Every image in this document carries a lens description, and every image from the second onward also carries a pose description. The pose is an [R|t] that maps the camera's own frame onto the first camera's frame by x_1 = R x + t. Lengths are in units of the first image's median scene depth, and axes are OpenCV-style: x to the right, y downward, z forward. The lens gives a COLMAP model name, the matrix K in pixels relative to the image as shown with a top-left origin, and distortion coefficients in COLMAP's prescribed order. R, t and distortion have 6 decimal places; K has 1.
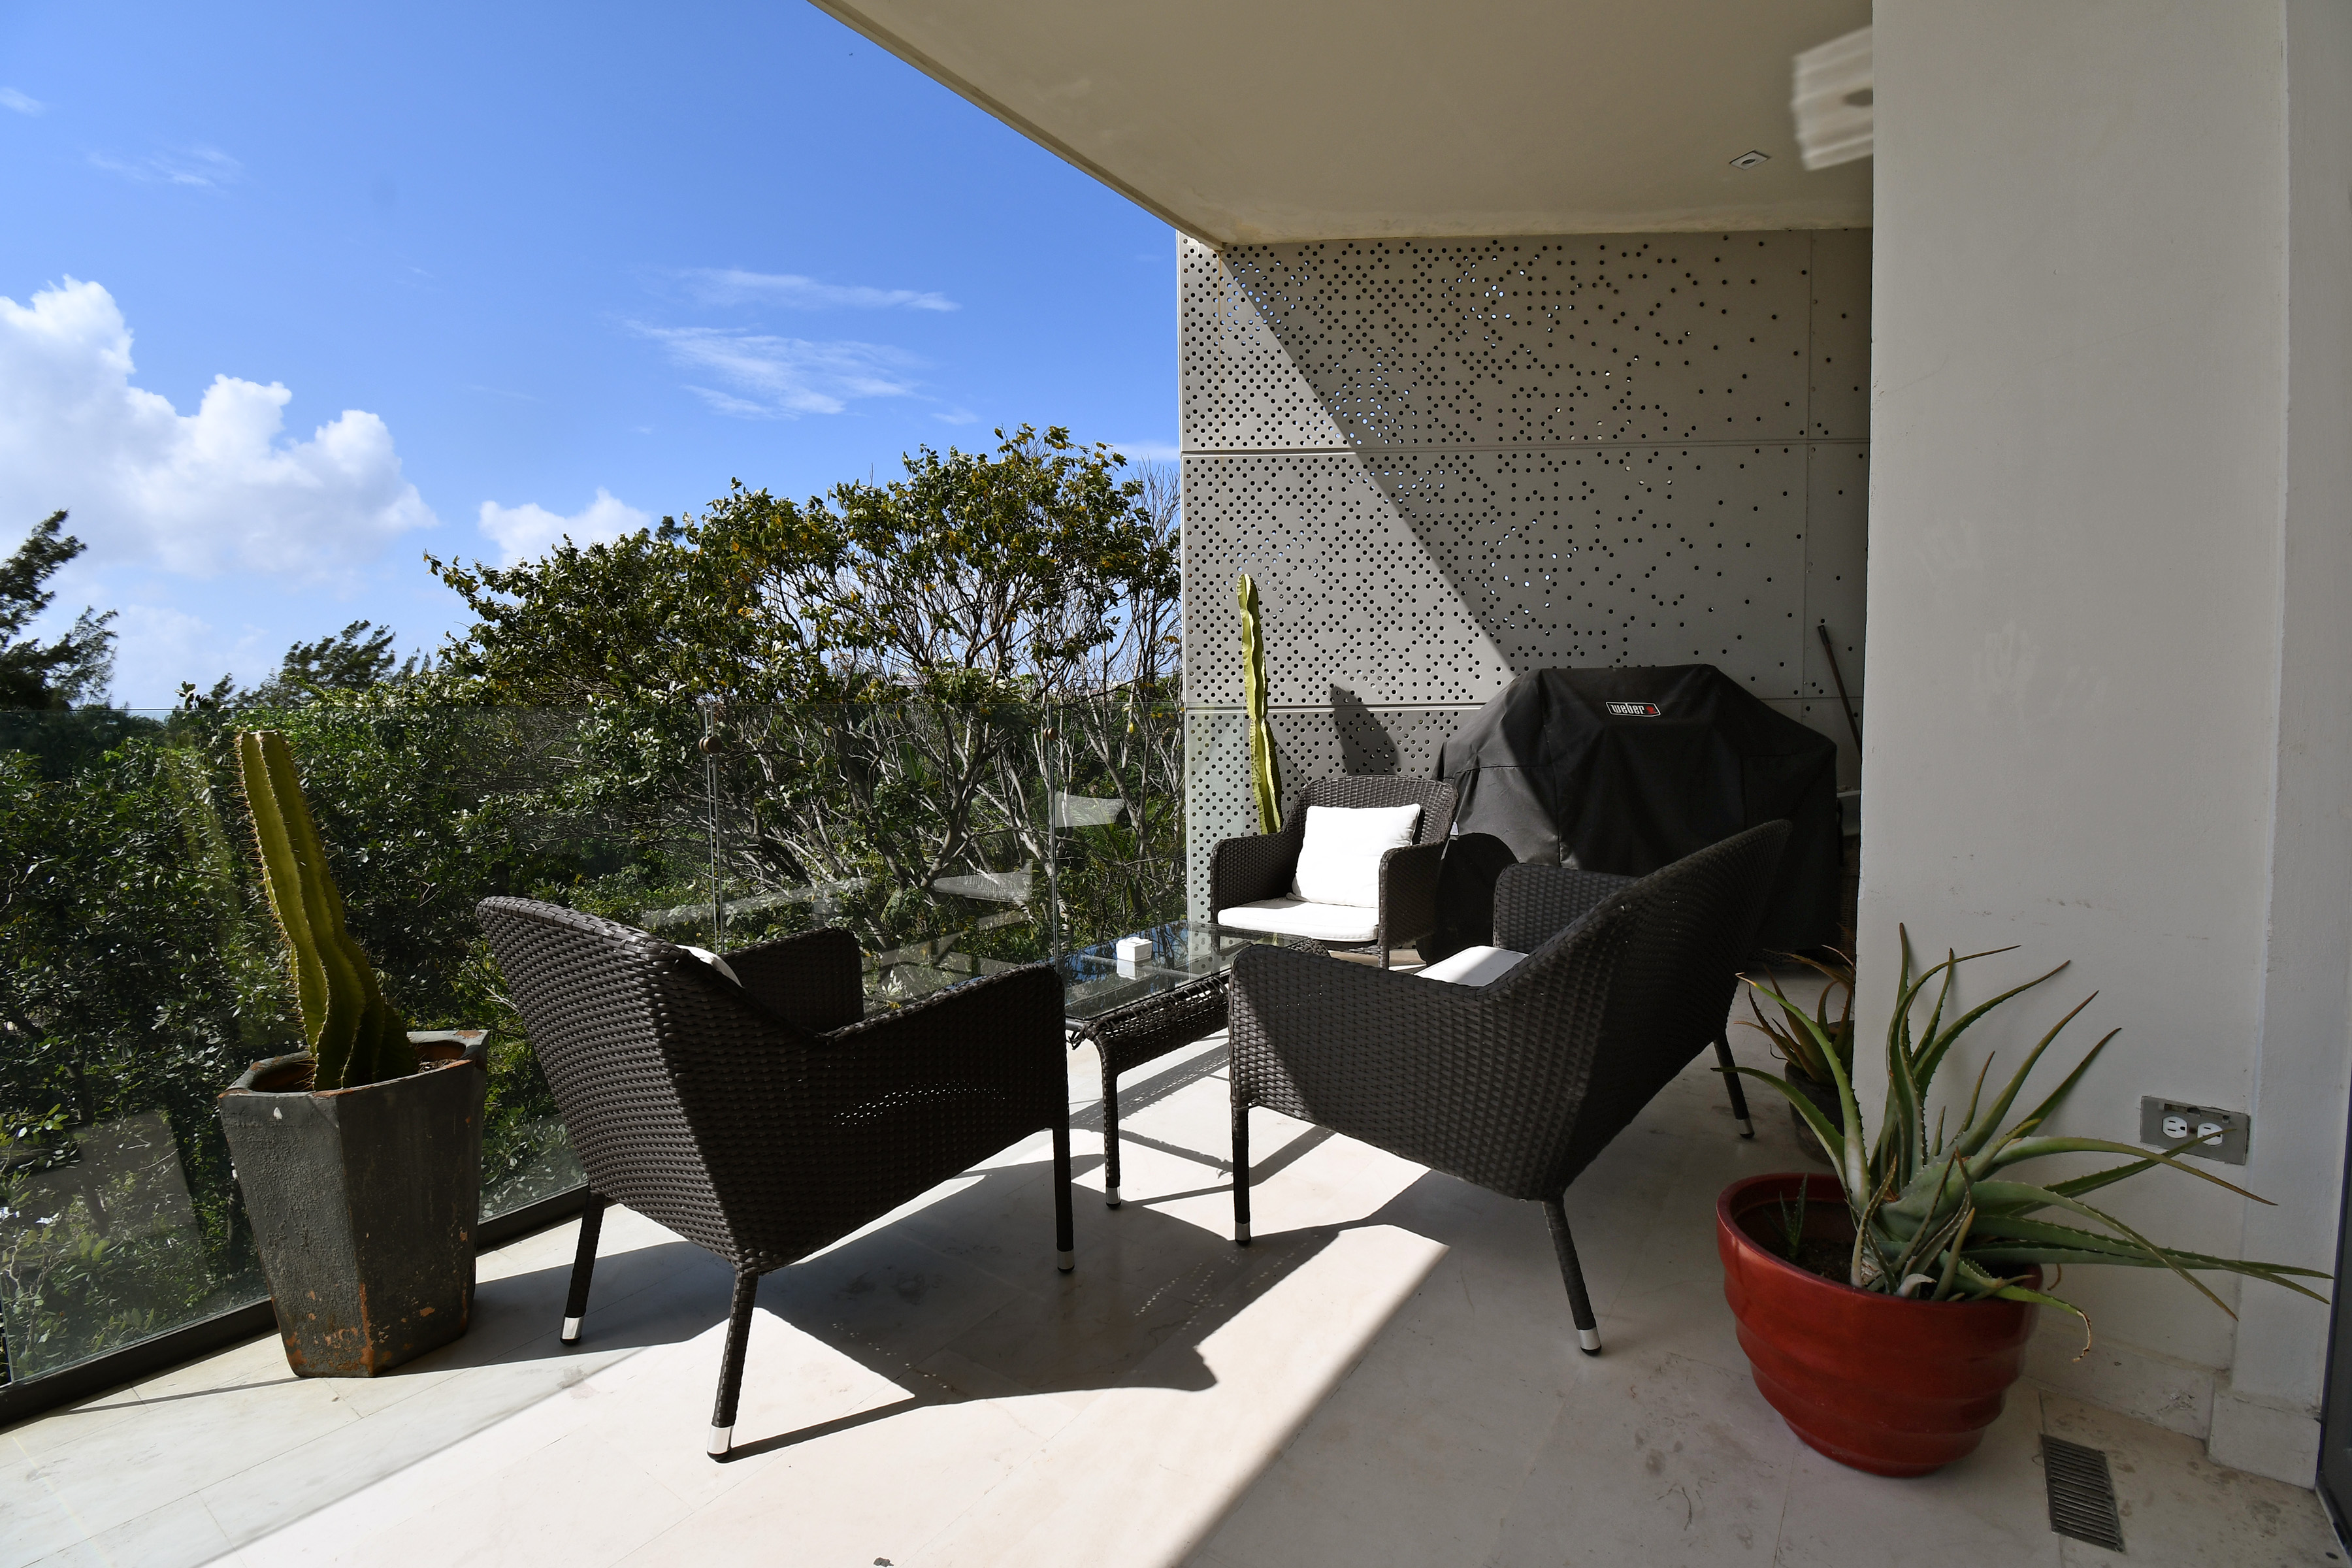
lens RADIAL K [[1051.9, 0, 1190.7], [0, 1051.9, 779.1], [0, 0, 1]] dist [0.015757, -0.006132]
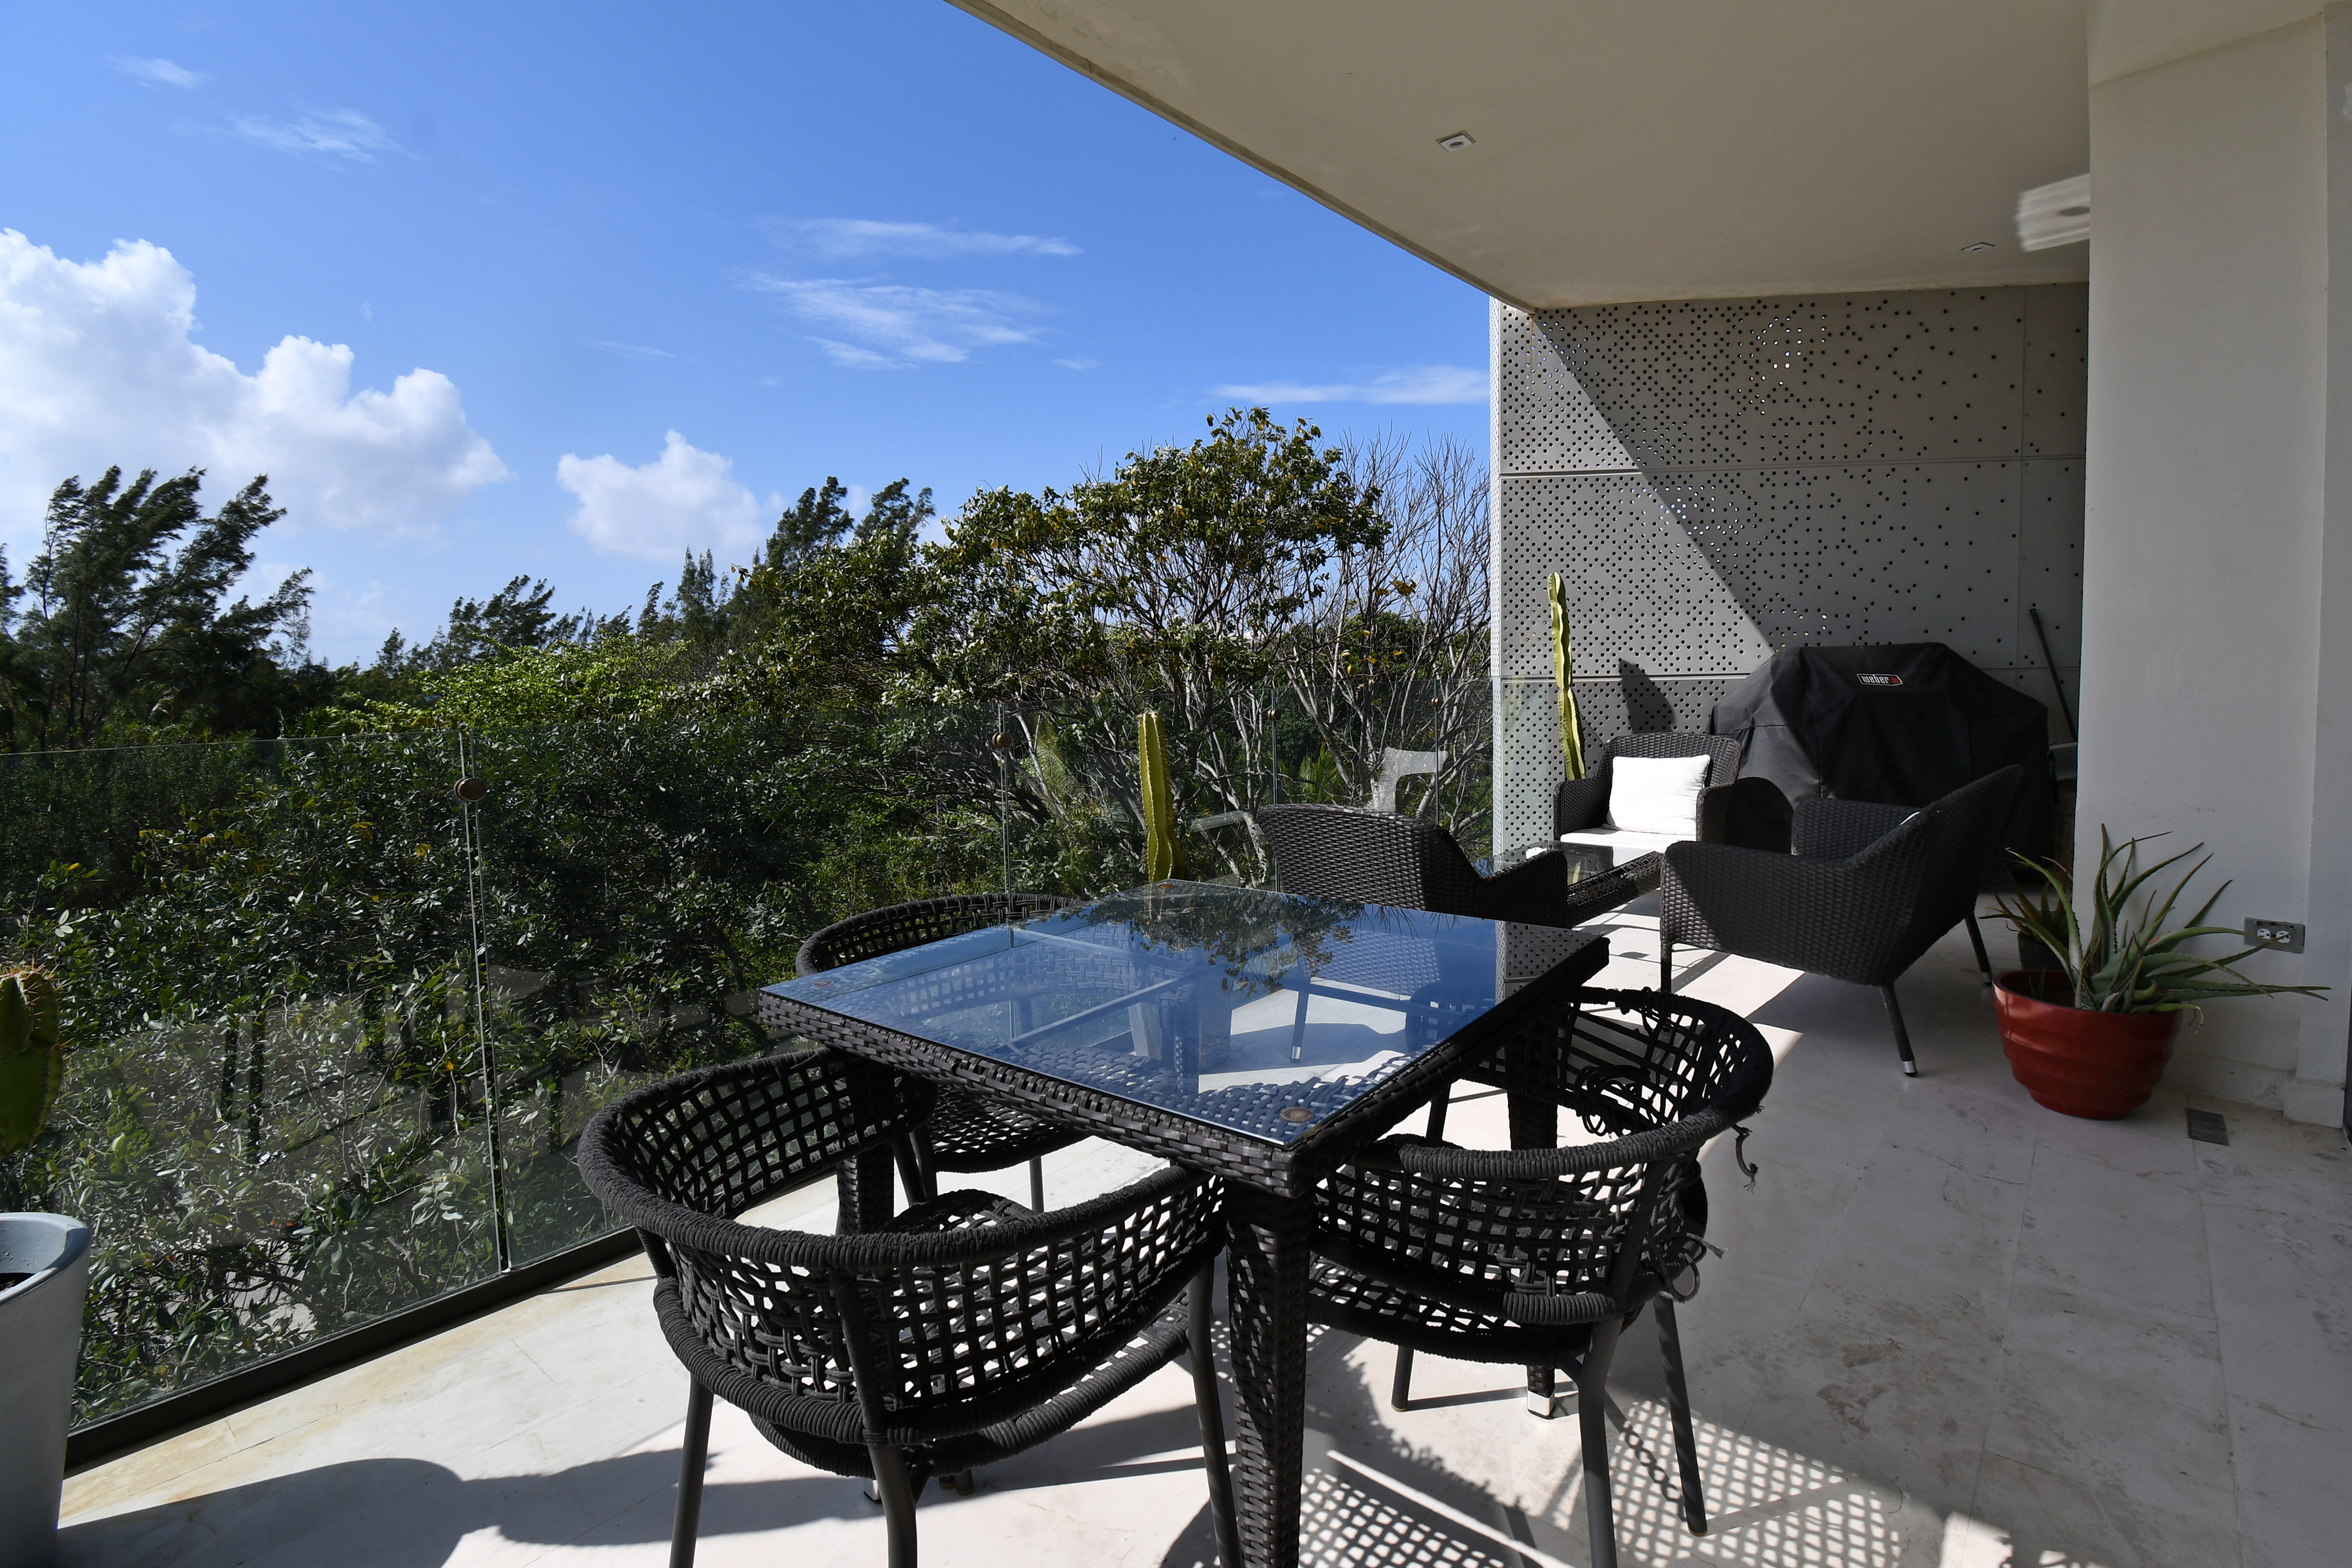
lens RADIAL K [[1128.4, 0, 1212.1], [0, 1128.4, 741.3], [0, 0, 1]] dist [0.021575, -0.017885]
pose [[0.997658, 0.001880, -0.068381, -0.256549], [-0.001450, 0.999979, 0.006330, -0.000294], [0.068391, -0.006216, 0.997639, -0.368830]]
